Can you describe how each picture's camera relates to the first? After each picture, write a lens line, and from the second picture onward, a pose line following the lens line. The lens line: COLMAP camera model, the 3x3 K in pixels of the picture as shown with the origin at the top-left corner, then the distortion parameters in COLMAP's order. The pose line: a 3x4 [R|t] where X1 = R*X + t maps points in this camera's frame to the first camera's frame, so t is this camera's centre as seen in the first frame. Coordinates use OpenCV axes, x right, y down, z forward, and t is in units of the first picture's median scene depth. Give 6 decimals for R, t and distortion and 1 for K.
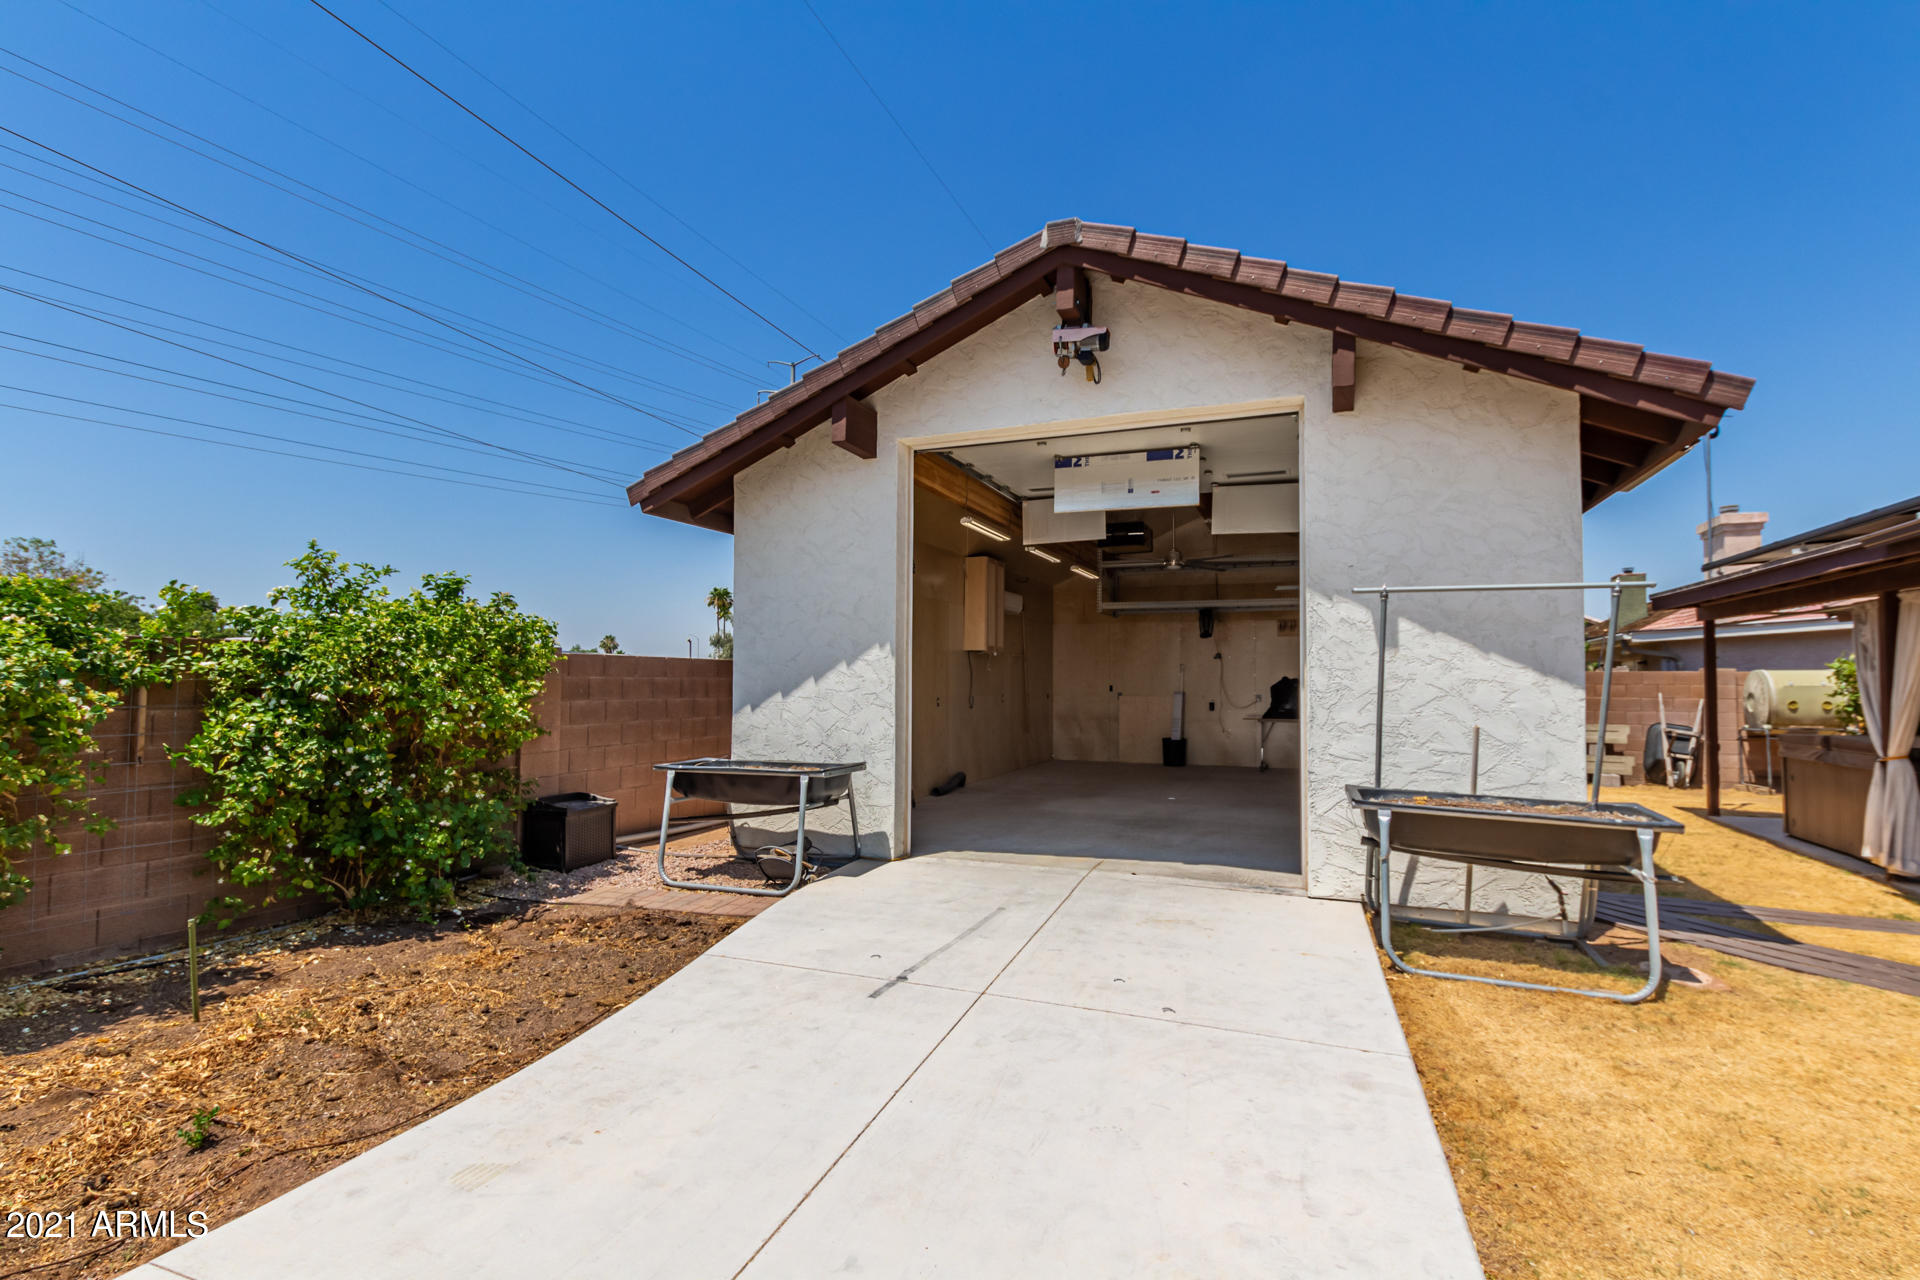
lens RADIAL K [[883.7, 0, 968.1], [0, 883.7, 646.6], [0, 0, 1]] dist [0.007141, -0.001001]
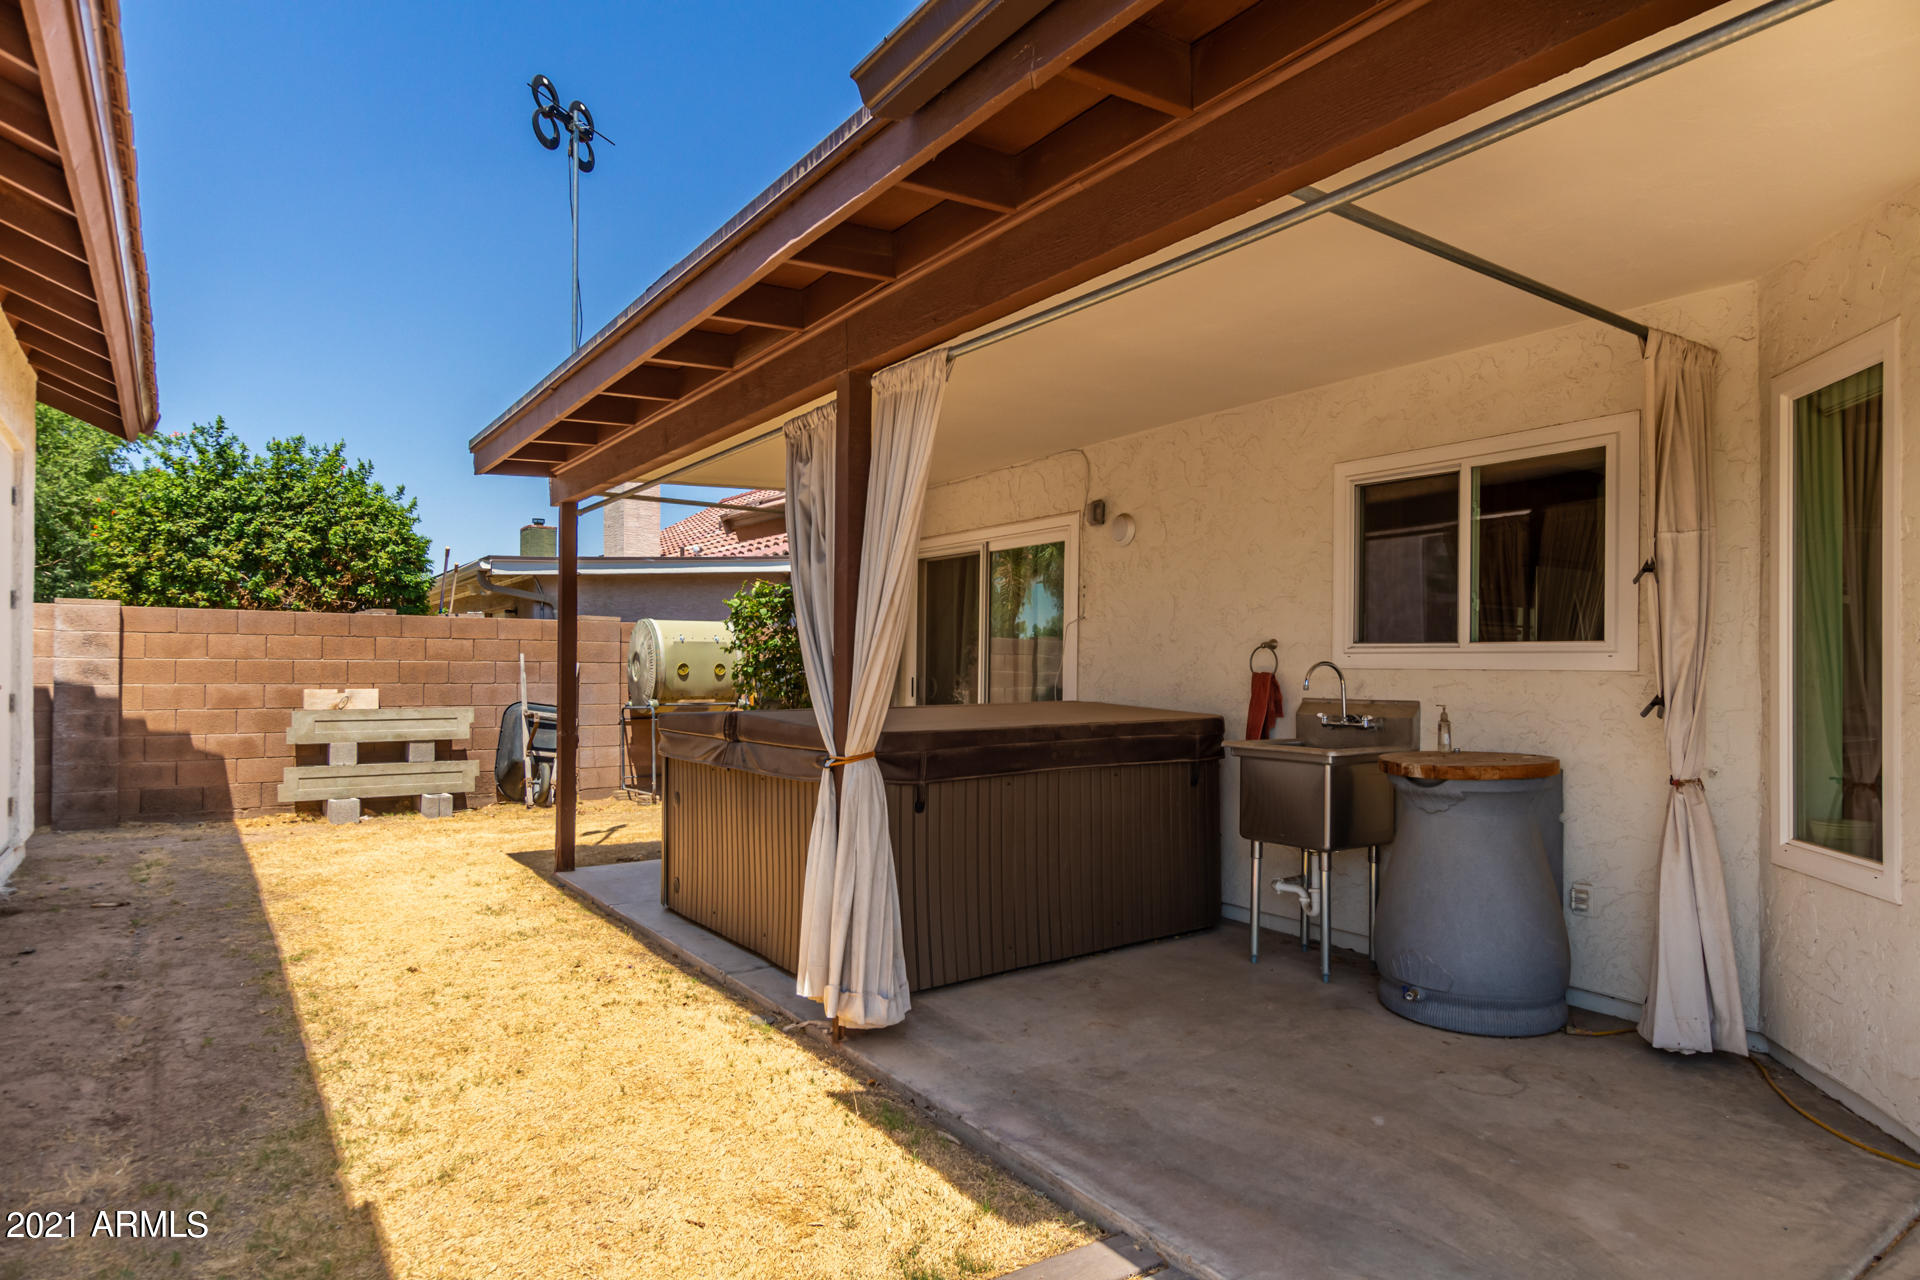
lens RADIAL K [[1072.1, 0, 966.1], [0, 1072.1, 654.1], [0, 0, 1]] dist [0.008044, -0.000578]
pose [[0.535613, 0.009294, 0.844412, 0.608319], [-0.035346, 0.999310, 0.011421, 0.064344], [-0.843724, -0.035964, 0.535572, 0.654870]]
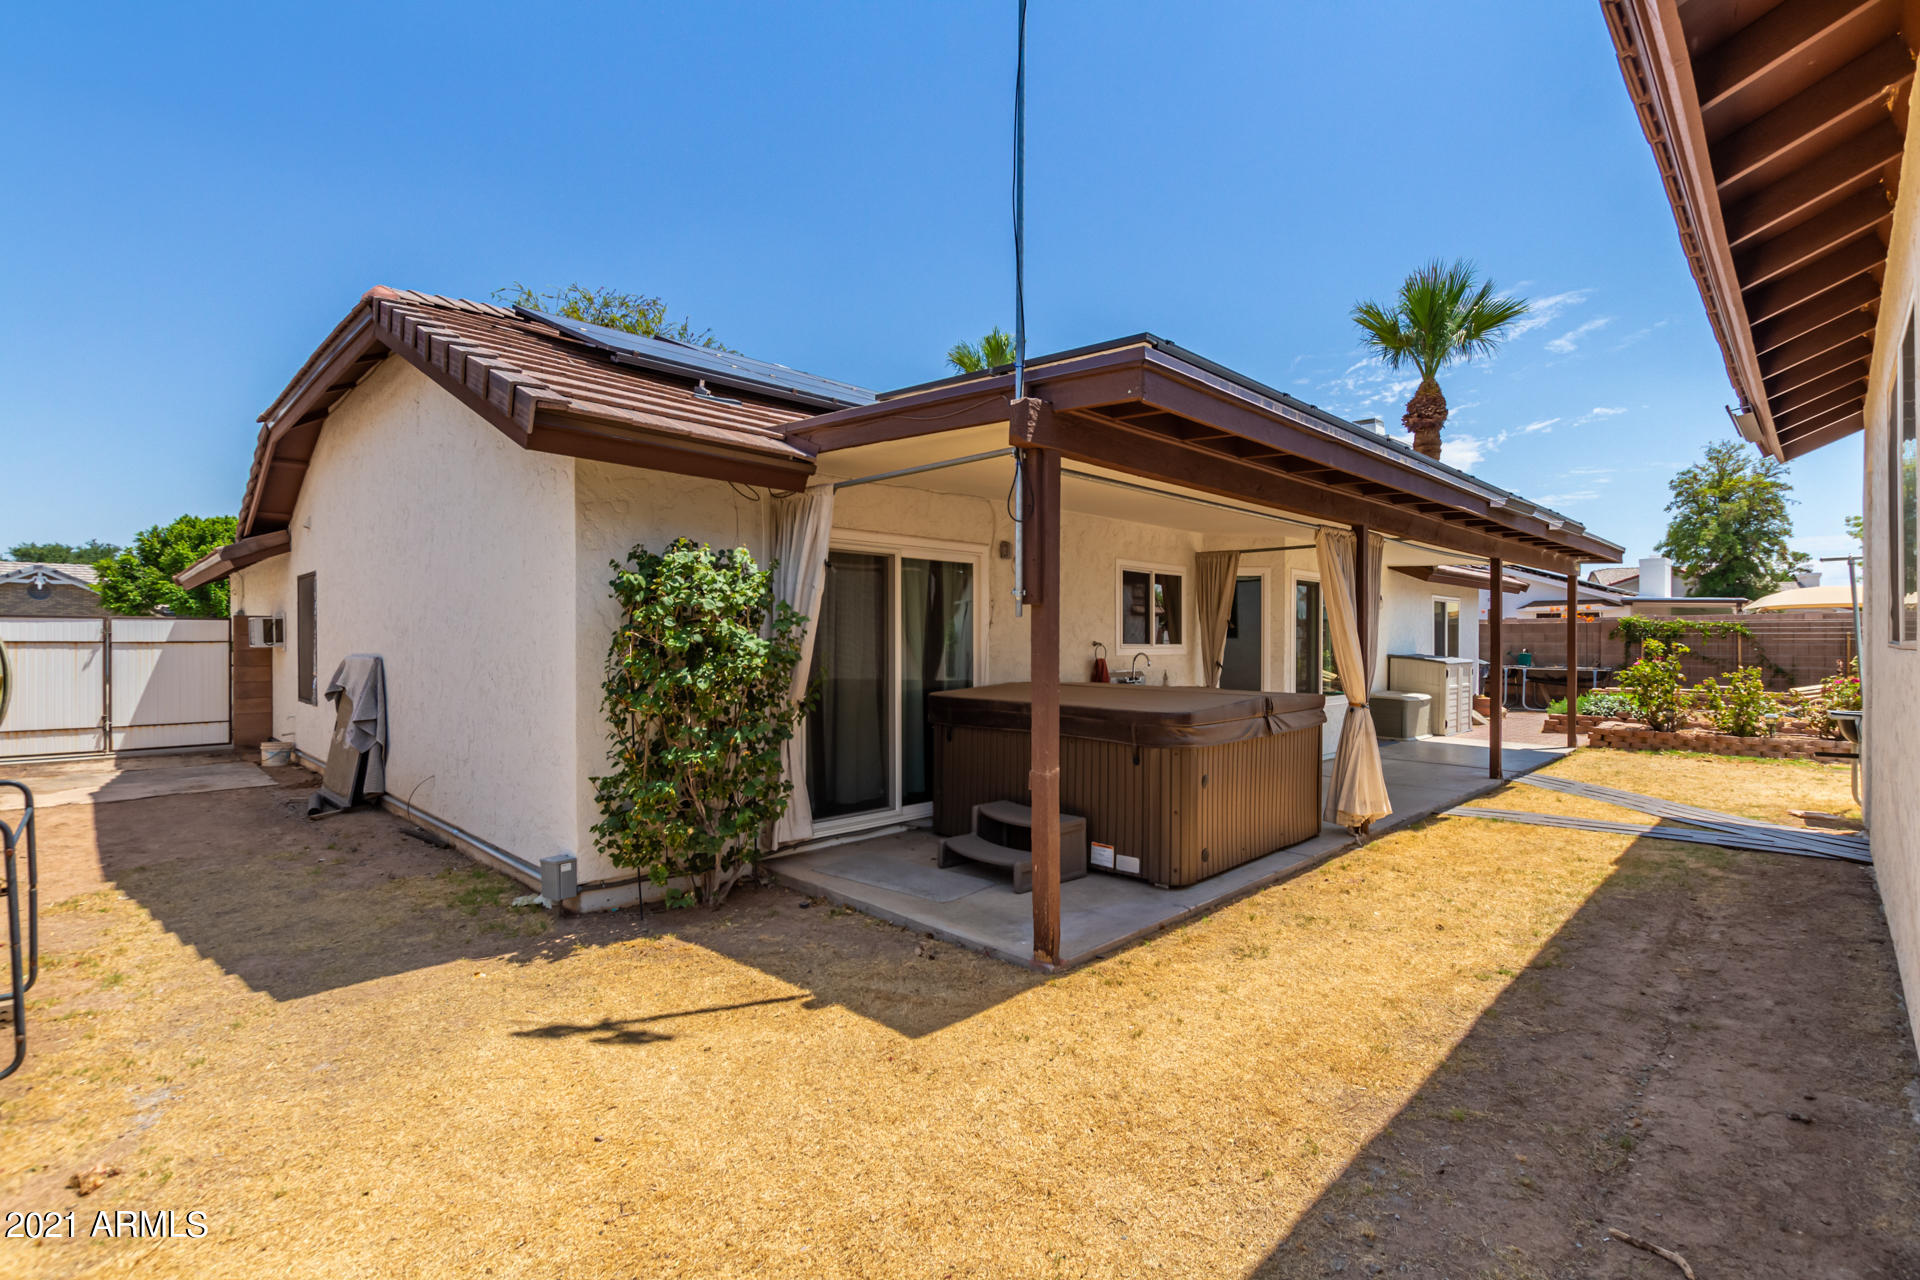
lens RADIAL K [[883.7, 0, 970.9], [0, 883.7, 646.1], [0, 0, 1]] dist [0.007141, -0.001001]
pose [[-0.928873, -0.008866, 0.370291, 1.020154], [-0.019802, 0.999472, -0.025742, 0.092366], [-0.369867, -0.031244, -0.928559, 1.885738]]
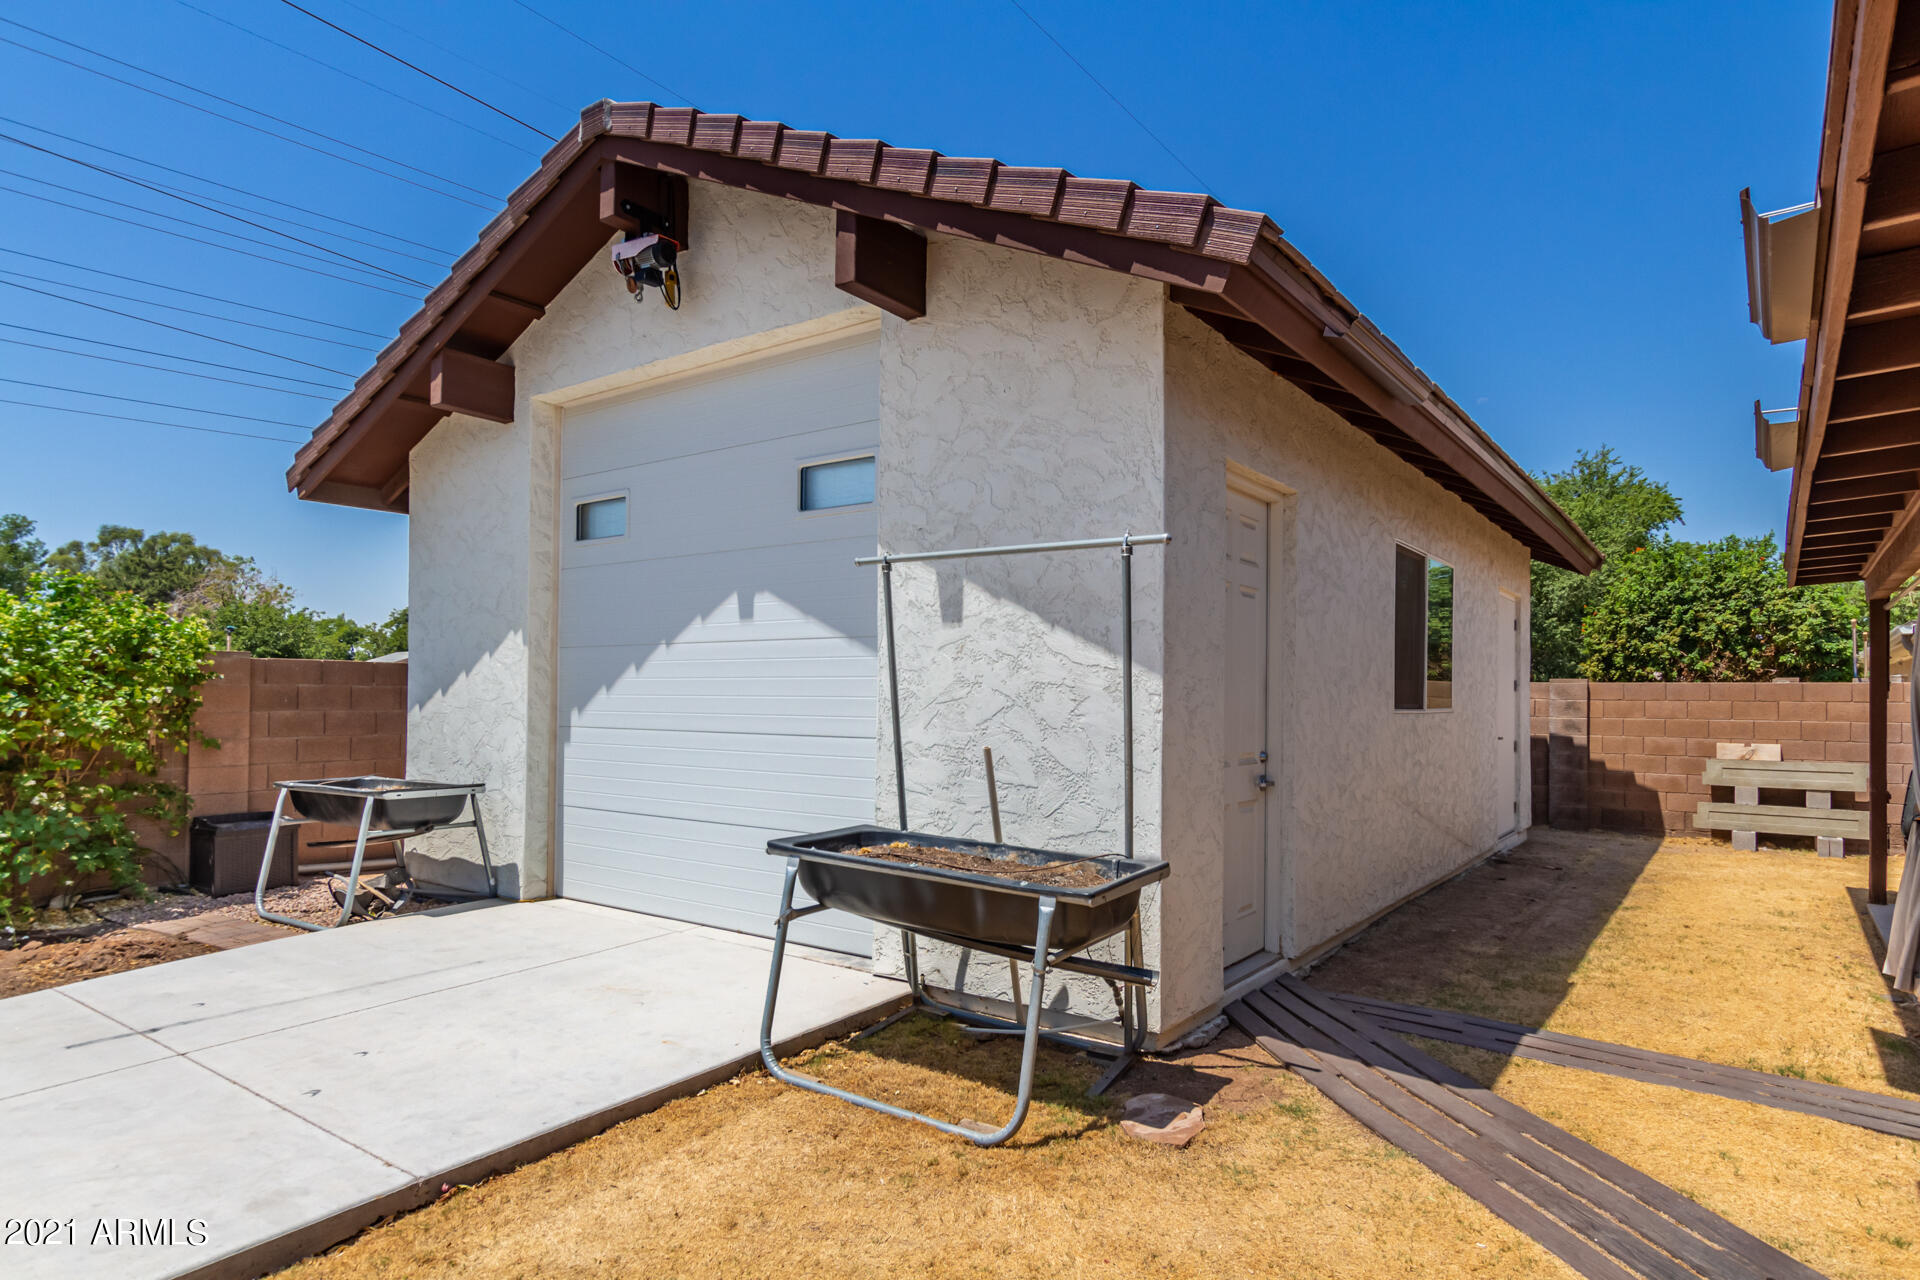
lens RADIAL K [[1072.1, 0, 971.8], [0, 1072.1, 681.4], [0, 0, 1]] dist [0.008044, -0.000578]
pose [[0.968857, -0.000839, -0.247618, 0.569170], [0.005906, 0.999788, 0.019723, 0.014627], [0.247549, -0.020571, 0.968657, 0.120037]]
